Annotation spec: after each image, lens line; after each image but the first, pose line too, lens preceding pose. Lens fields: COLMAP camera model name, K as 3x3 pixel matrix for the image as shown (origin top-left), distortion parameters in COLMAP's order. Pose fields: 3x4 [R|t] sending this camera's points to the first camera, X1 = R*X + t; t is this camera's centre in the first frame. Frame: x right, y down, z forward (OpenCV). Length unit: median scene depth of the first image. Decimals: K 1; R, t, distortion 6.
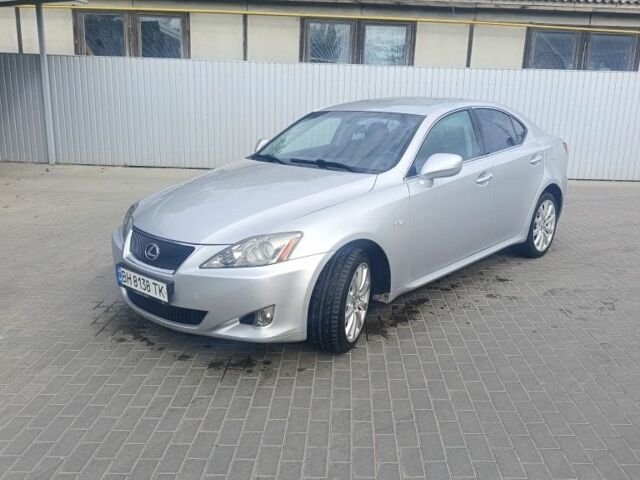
lens RADIAL K [[572.7, 0, 321.2], [0, 572.7, 244.8], [0, 0, 1]] dist [0.047047, -0.037222]
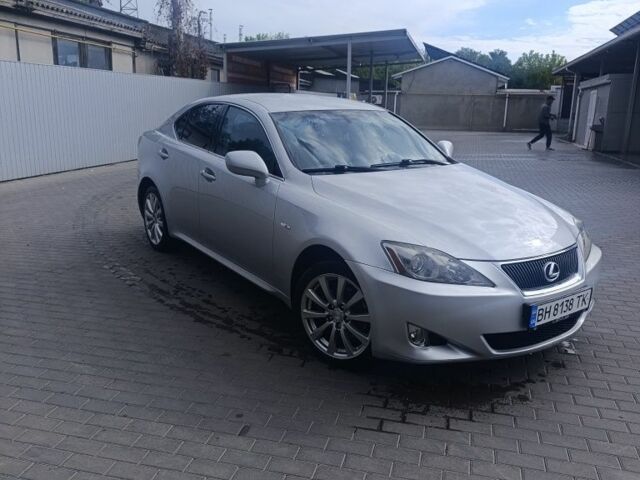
lens RADIAL K [[572.7, 0, 319.5], [0, 572.7, 240.1], [0, 0, 1]] dist [0.047047, -0.037222]
pose [[0.222483, -0.253466, 0.941412, -1.112939], [0.238148, 0.950491, 0.199629, -0.277294], [-0.945403, 0.179781, 0.271831, 0.997726]]
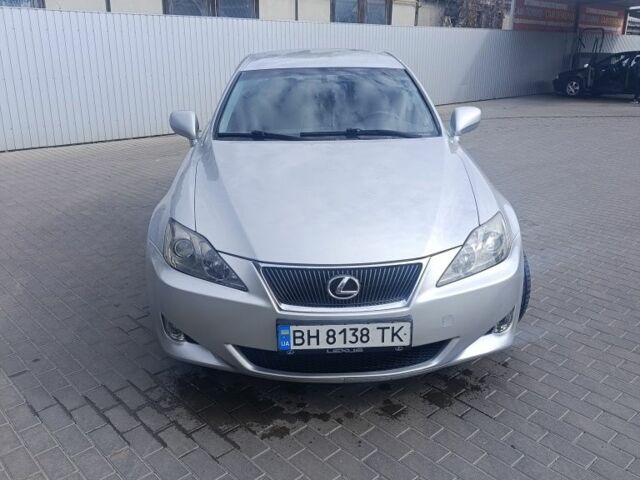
lens RADIAL K [[572.7, 0, 319.4], [0, 572.7, 233.5], [0, 0, 1]] dist [0.047047, -0.037222]
pose [[0.711483, -0.242612, 0.659493, -0.691833], [0.197297, 0.969727, 0.143890, -0.143743], [-0.674437, 0.027741, 0.737811, 0.465268]]
